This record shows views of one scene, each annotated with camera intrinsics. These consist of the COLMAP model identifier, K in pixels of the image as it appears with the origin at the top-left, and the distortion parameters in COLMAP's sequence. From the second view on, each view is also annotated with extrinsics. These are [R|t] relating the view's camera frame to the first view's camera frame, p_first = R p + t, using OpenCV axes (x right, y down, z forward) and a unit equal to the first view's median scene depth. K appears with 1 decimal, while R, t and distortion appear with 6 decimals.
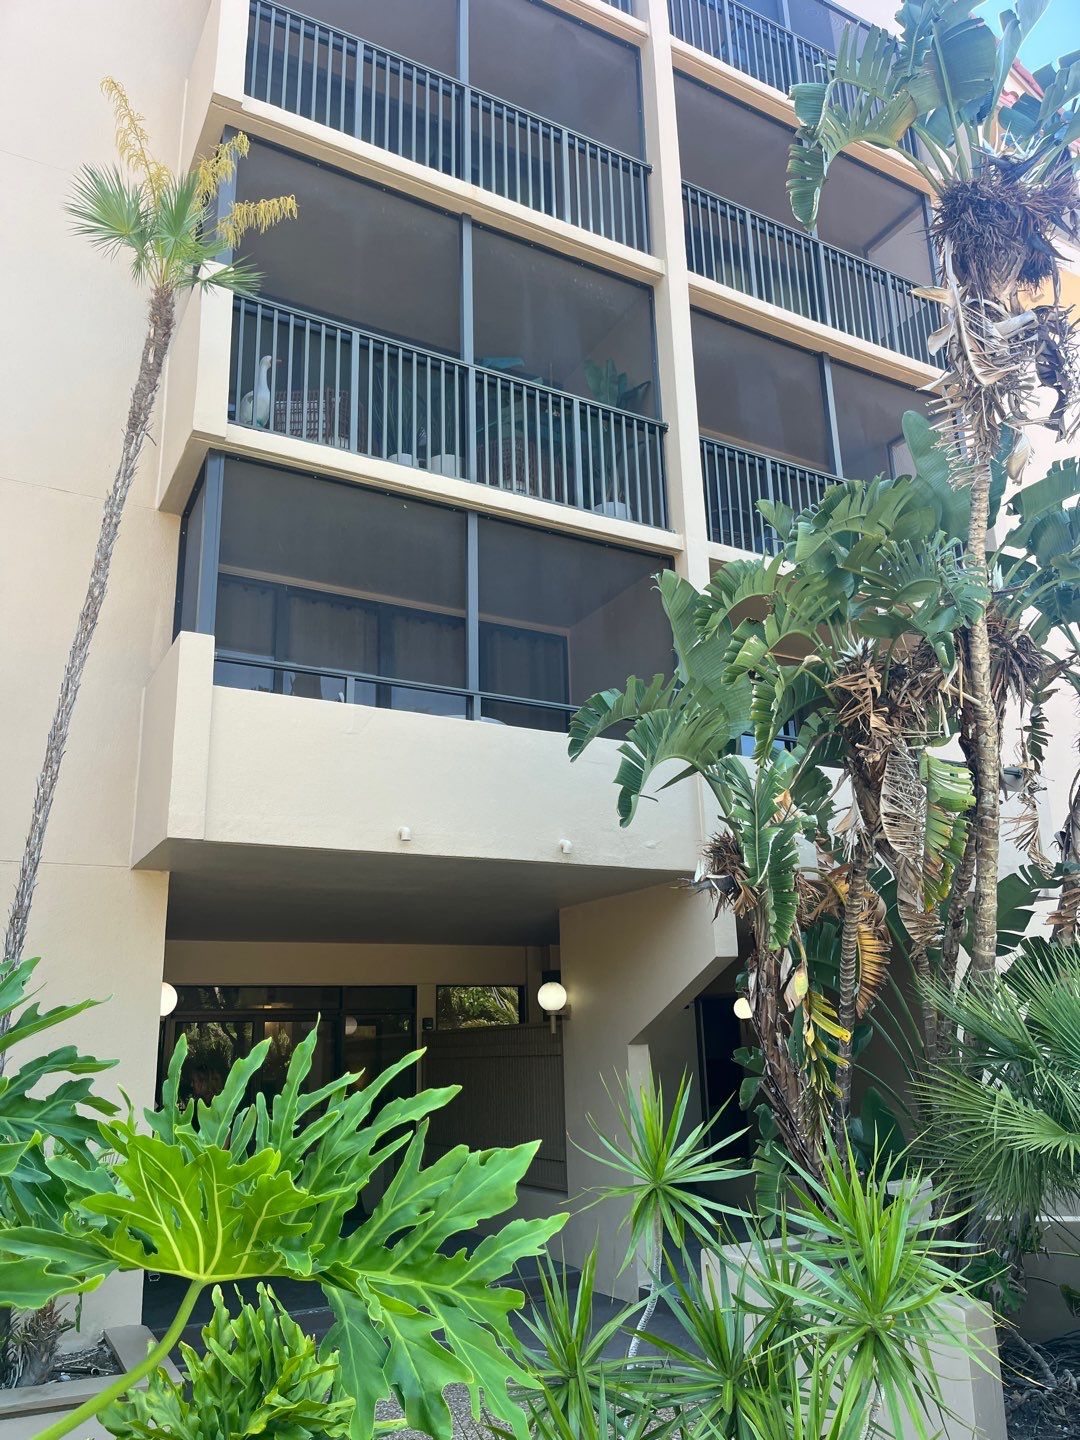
lens RADIAL K [[1096.1, 0, 540.0], [0, 1096.1, 720.0], [0, 0, 1]] dist [0.066645, -0.097743]
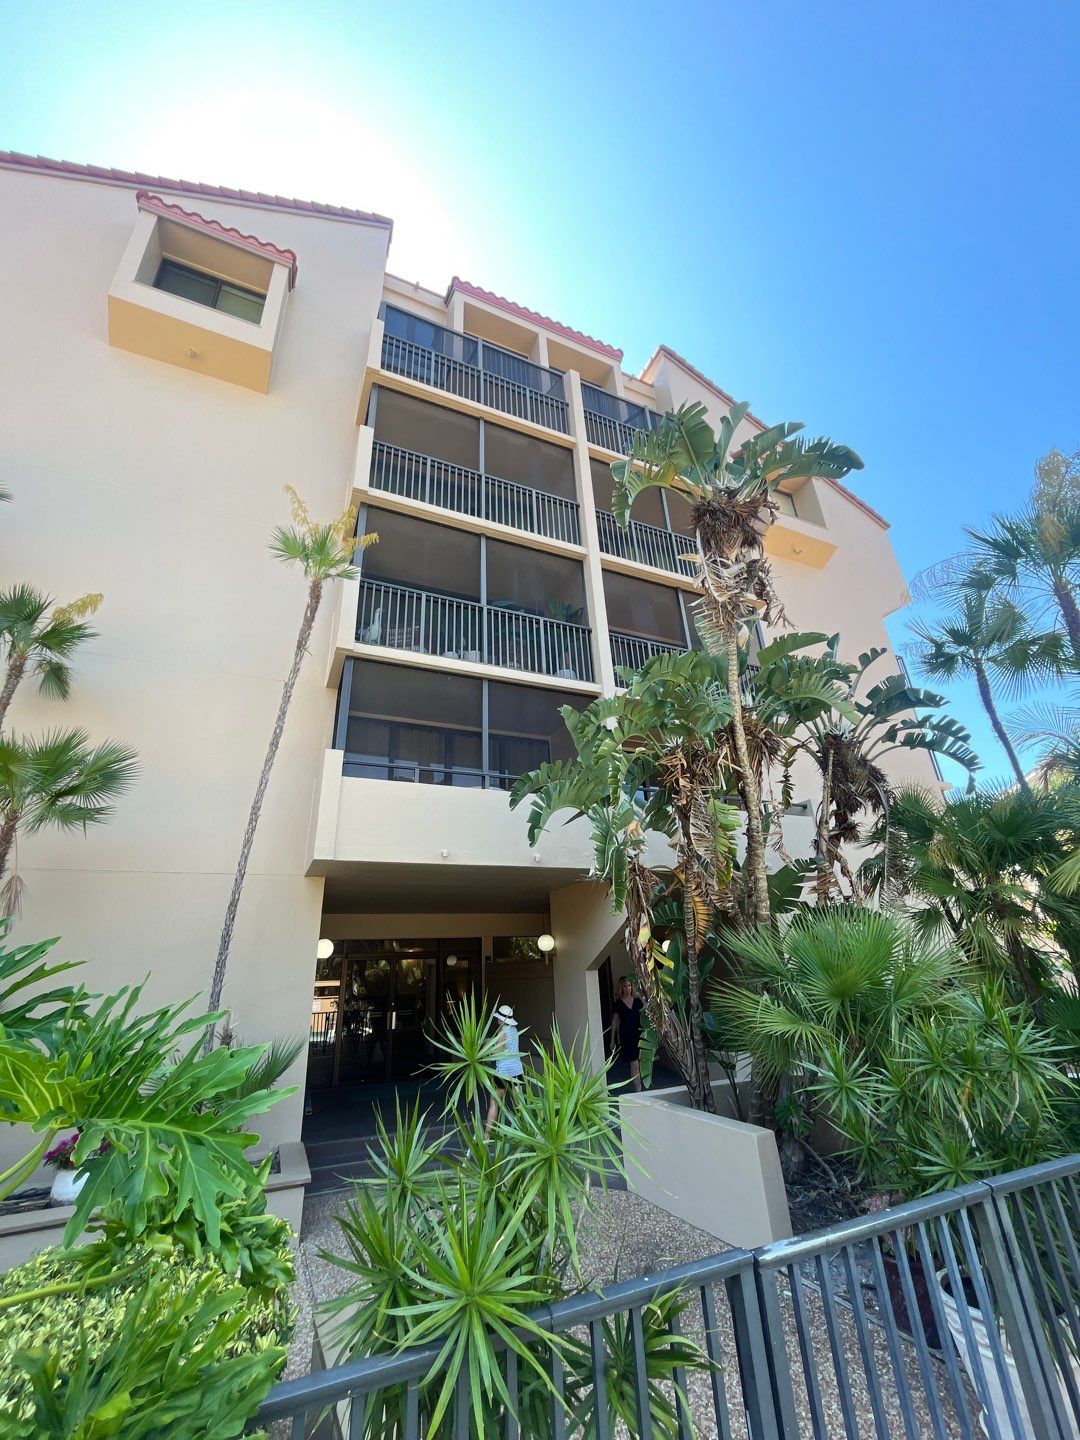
lens RADIAL K [[585.0, 0, 536.8], [0, 585.0, 701.0], [0, 0, 1]] dist [0.000173, 0.000034]
pose [[0.995910, -0.051240, -0.074416, 0.112538], [0.040134, 0.988802, -0.143734, -0.001543], [0.080948, 0.140159, 0.986814, 0.007461]]
